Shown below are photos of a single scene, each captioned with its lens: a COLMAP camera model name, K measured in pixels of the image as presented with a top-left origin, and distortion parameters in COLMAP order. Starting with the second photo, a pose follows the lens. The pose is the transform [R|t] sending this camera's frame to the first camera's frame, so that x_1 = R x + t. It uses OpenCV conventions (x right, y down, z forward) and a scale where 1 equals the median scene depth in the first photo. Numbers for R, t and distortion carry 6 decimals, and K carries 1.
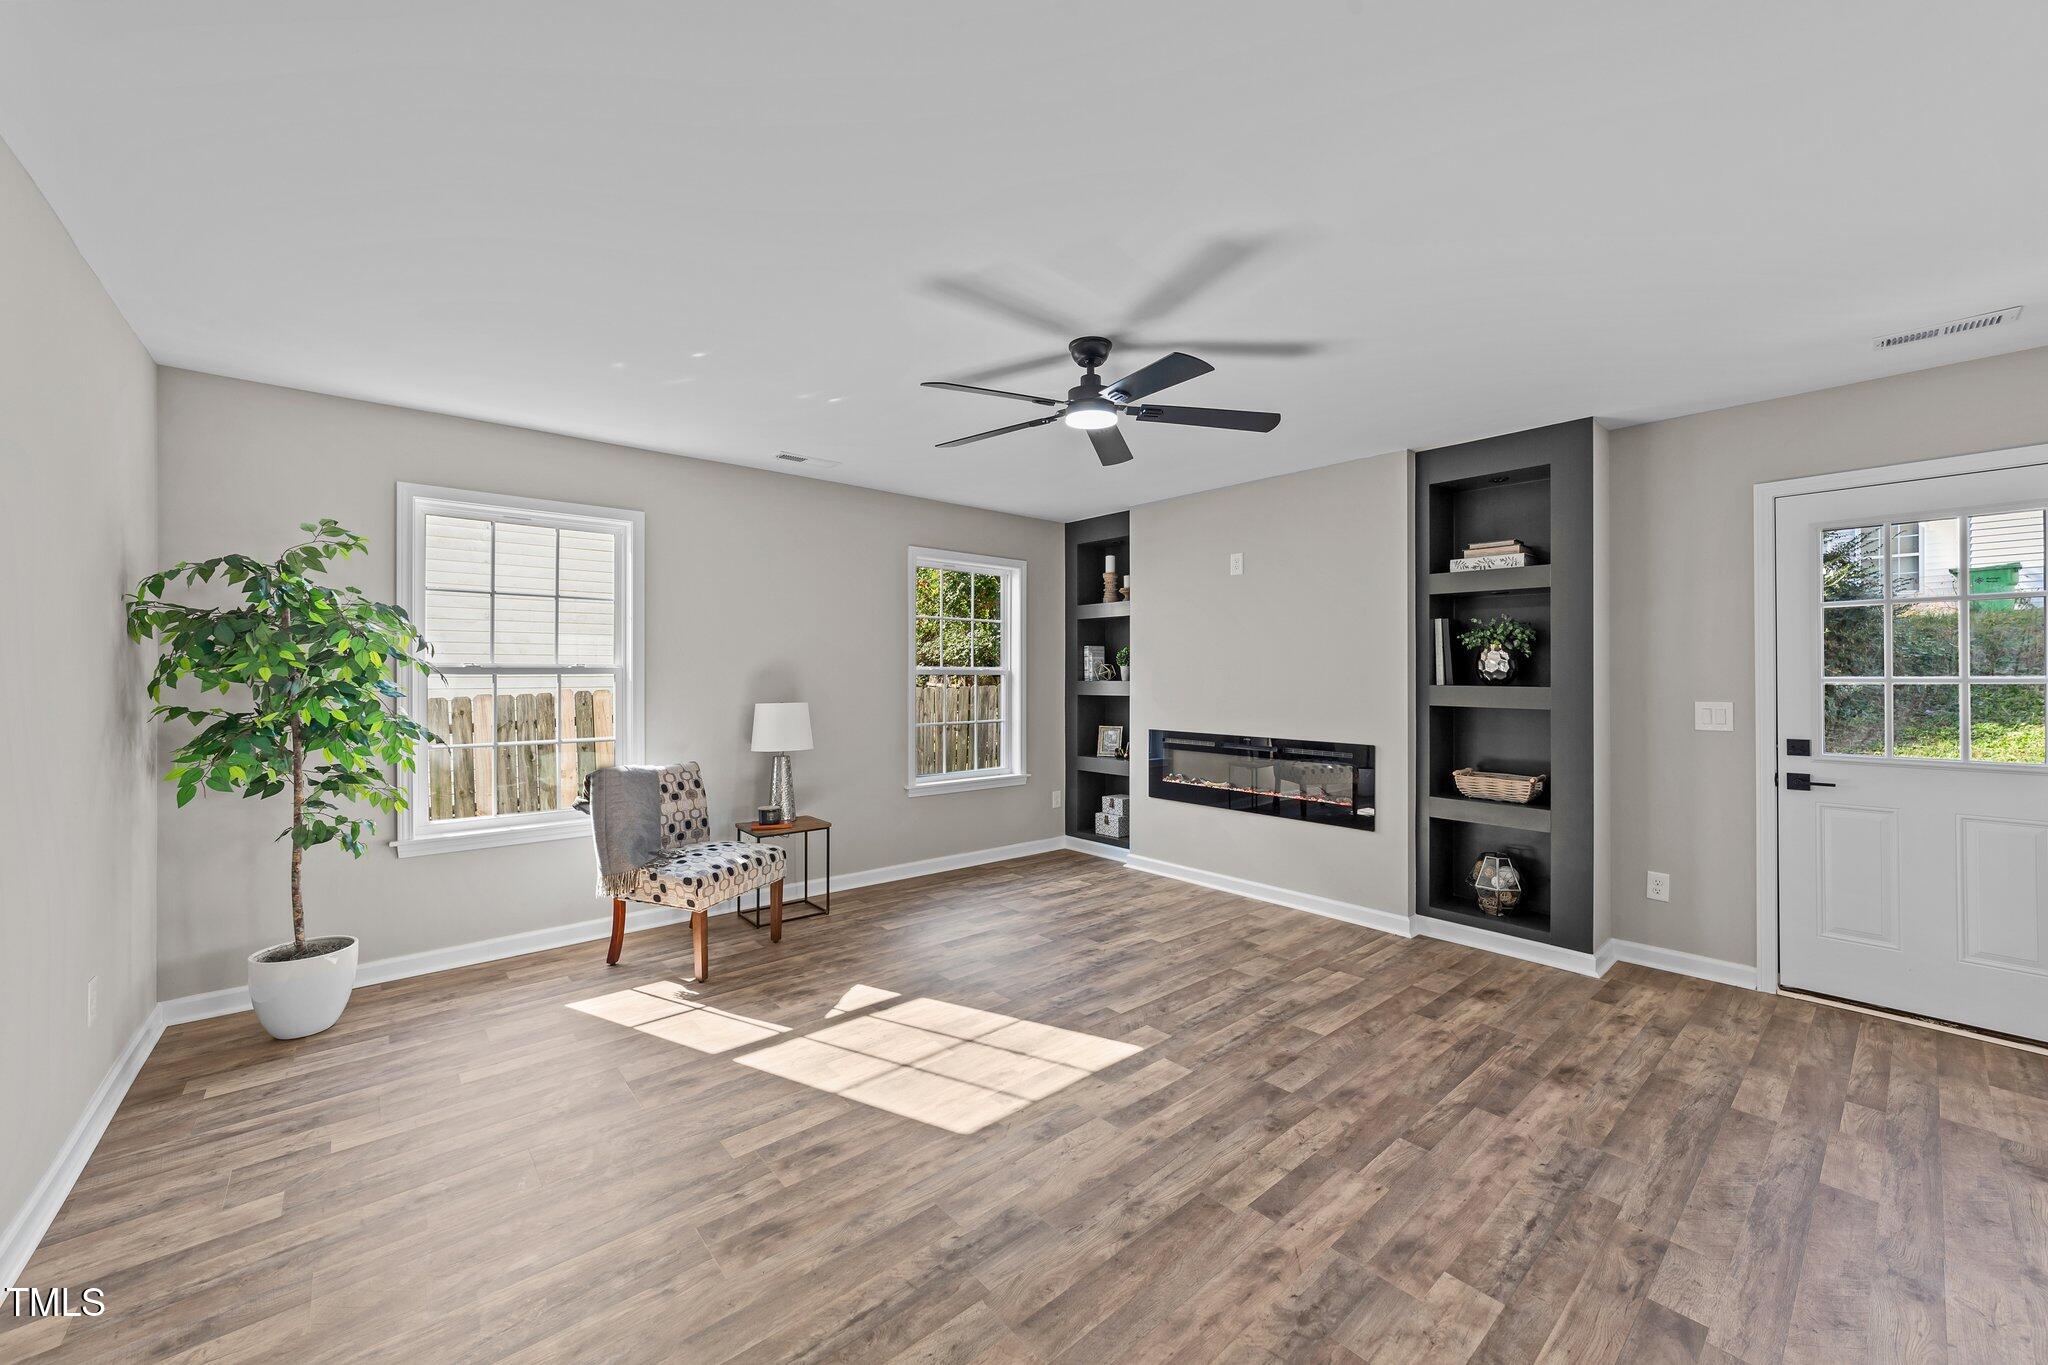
lens RADIAL K [[788.2, 0, 1036.6], [0, 788.2, 680.0], [0, 0, 1]] dist [-0.021657, 0.008823]
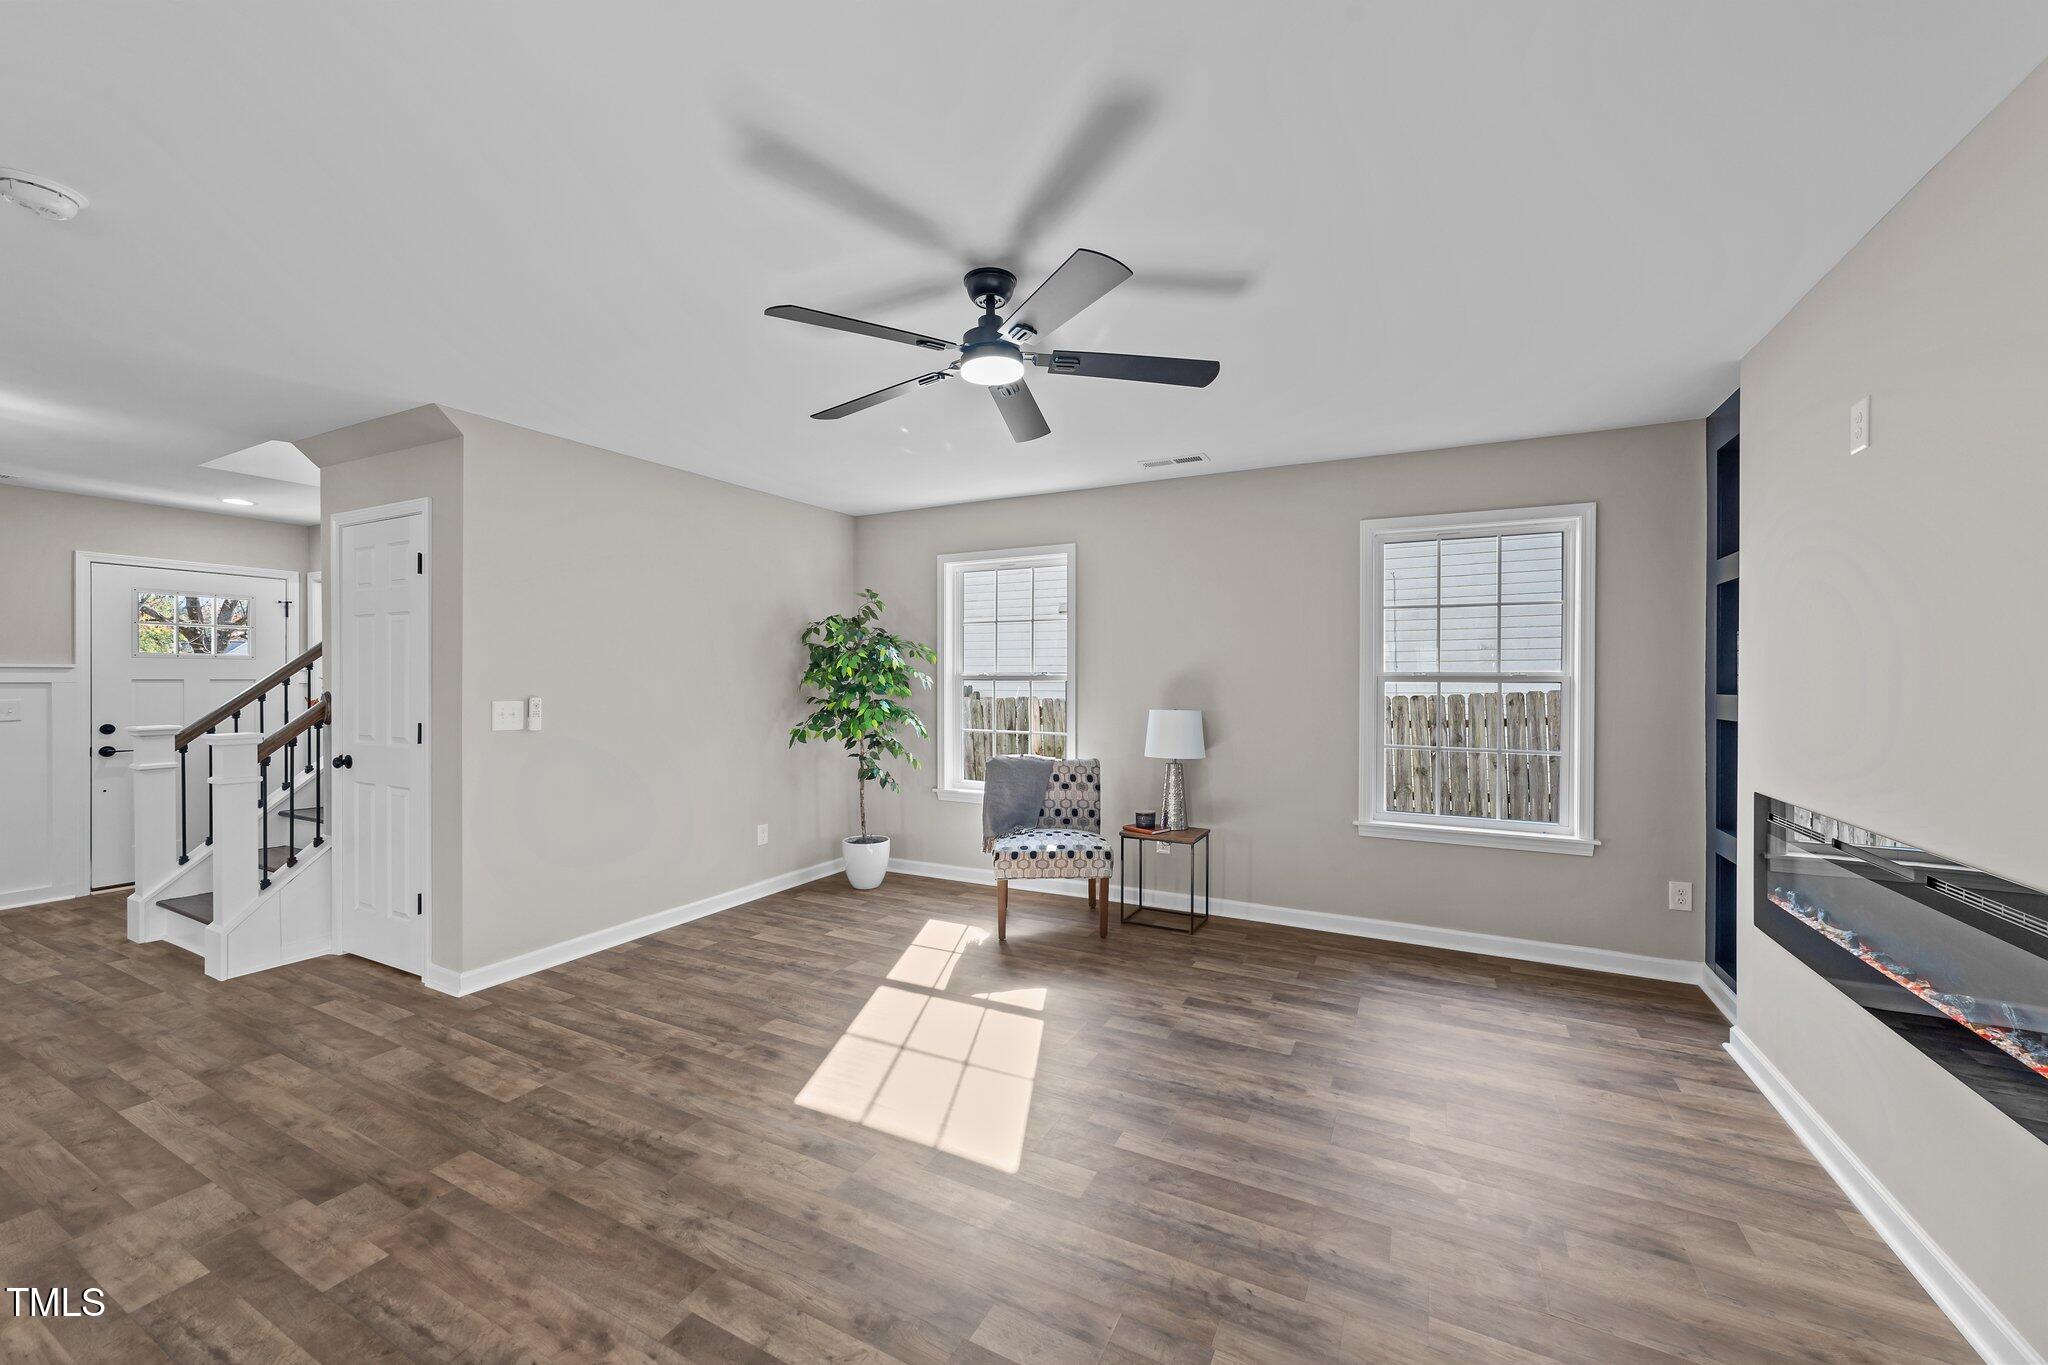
lens RADIAL K [[788.2, 0, 1036.6], [0, 788.2, 680.0], [0, 0, 1]] dist [-0.021657, 0.008823]
pose [[0.365030, 0.002125, -0.930993, 0.729921], [-0.011010, 0.999937, -0.002034, -0.007302], [0.930931, 0.010993, 0.365030, 0.634468]]
